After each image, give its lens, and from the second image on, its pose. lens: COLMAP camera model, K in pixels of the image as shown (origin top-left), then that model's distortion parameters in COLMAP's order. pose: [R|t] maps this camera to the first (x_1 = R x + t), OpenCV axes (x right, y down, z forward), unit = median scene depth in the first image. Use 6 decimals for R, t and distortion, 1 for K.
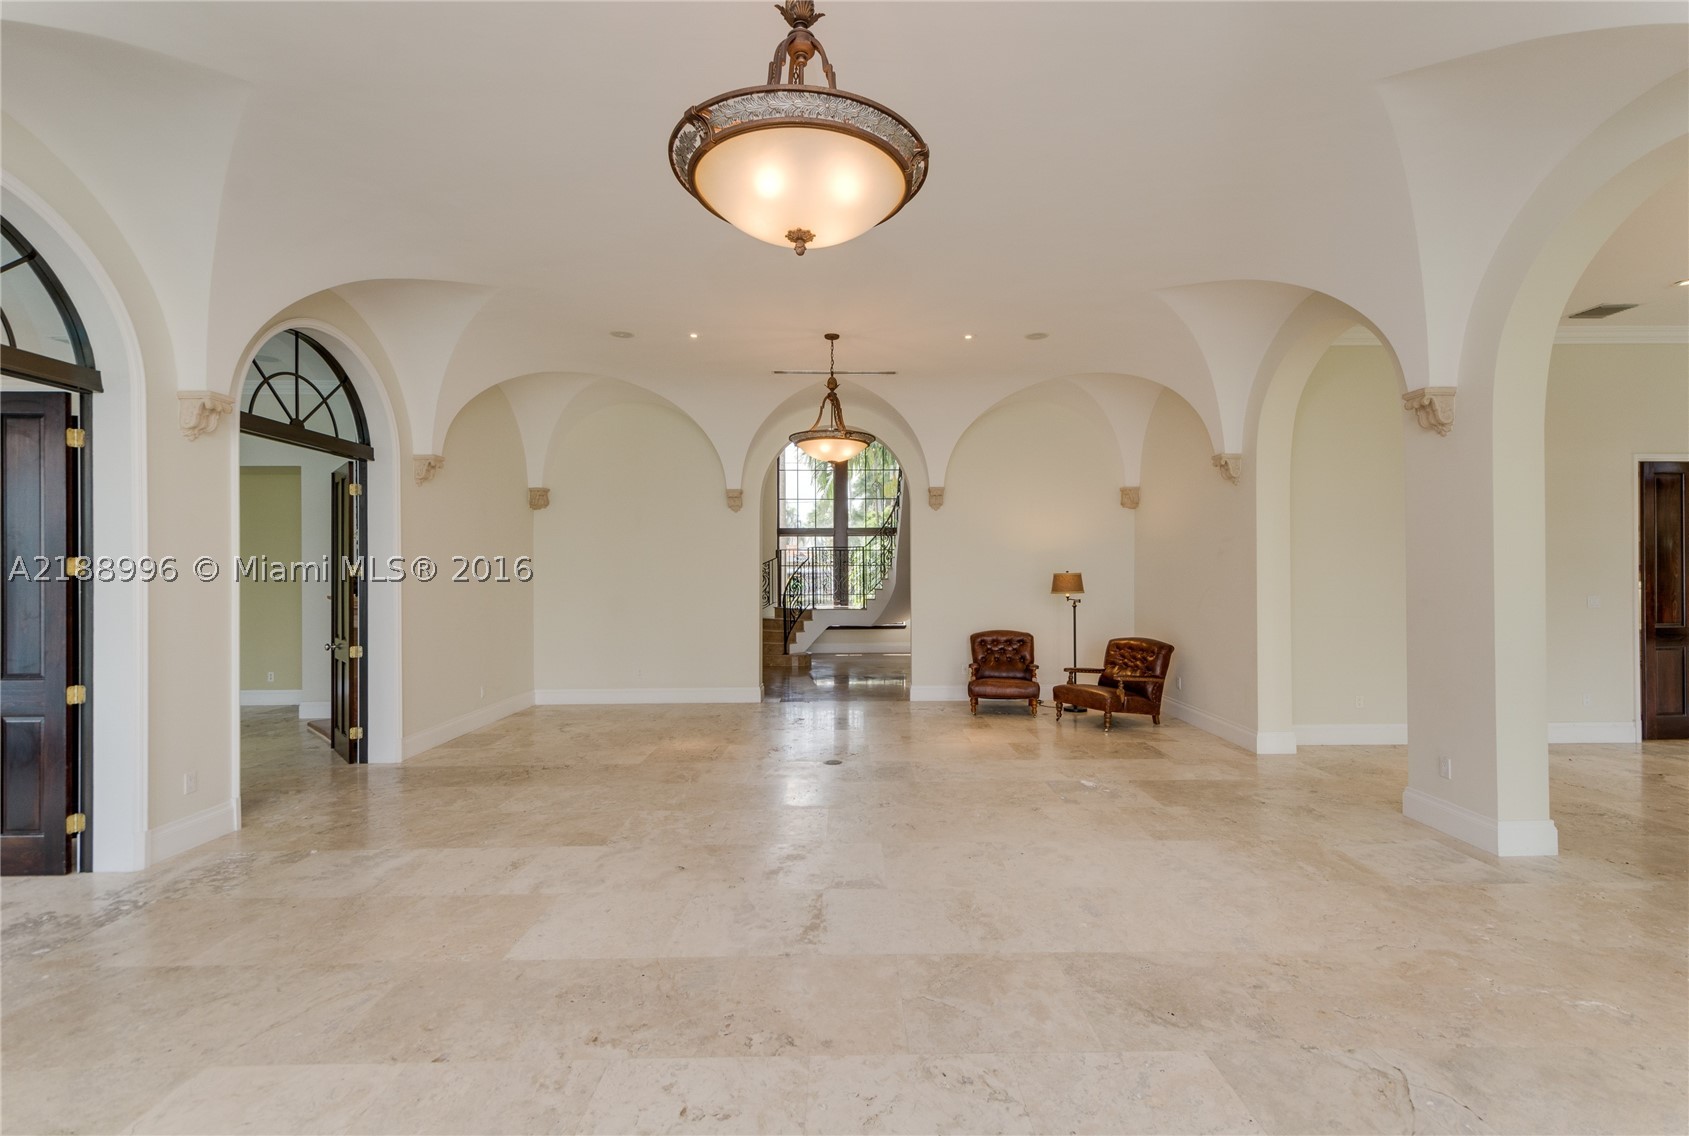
lens RADIAL K [[719.4, 0, 842.6], [0, 719.4, 591.7], [0, 0, 1]] dist [0.009030, -0.000598]
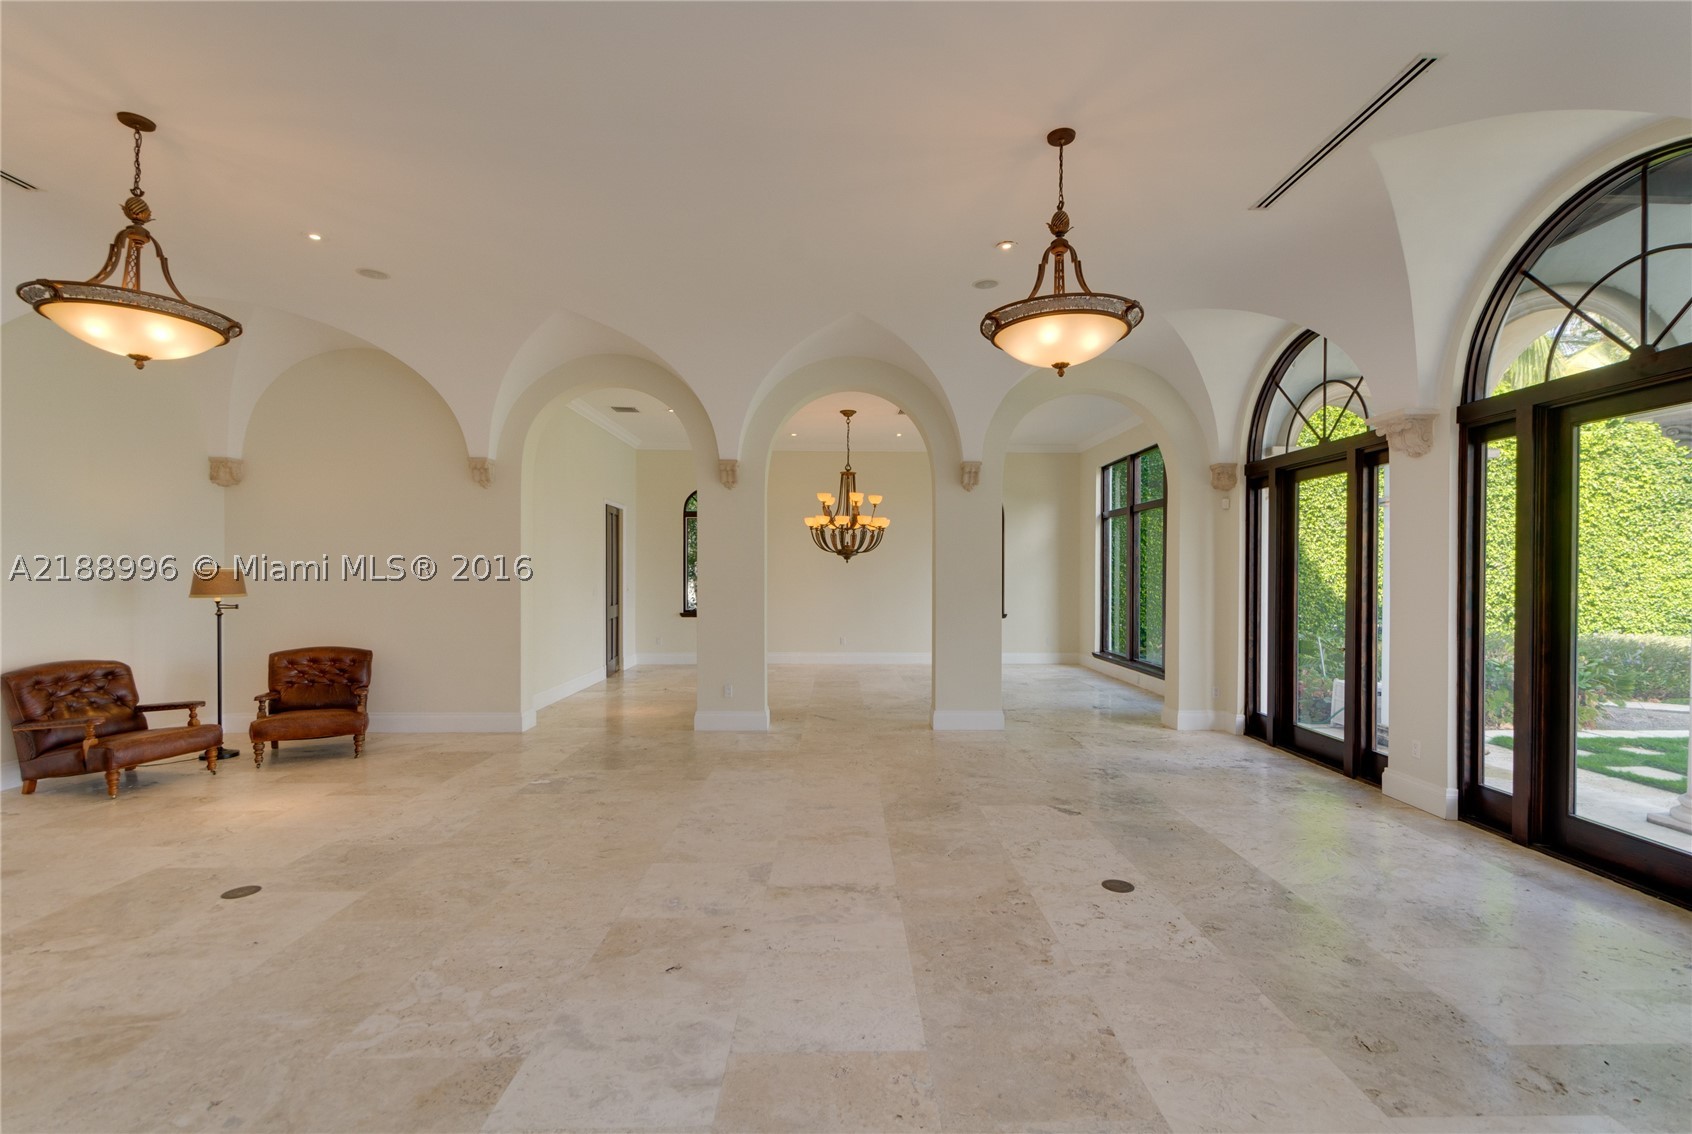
lens RADIAL K [[756.7, 0, 846.2], [0, 756.7, 572.3], [0, 0, 1]] dist [0.008306, -0.000338]
pose [[0.011707, 0.007110, 0.999906, -0.945765], [0.021449, 0.999743, -0.007360, -0.006004], [-0.999701, 0.021534, 0.011552, 0.772977]]
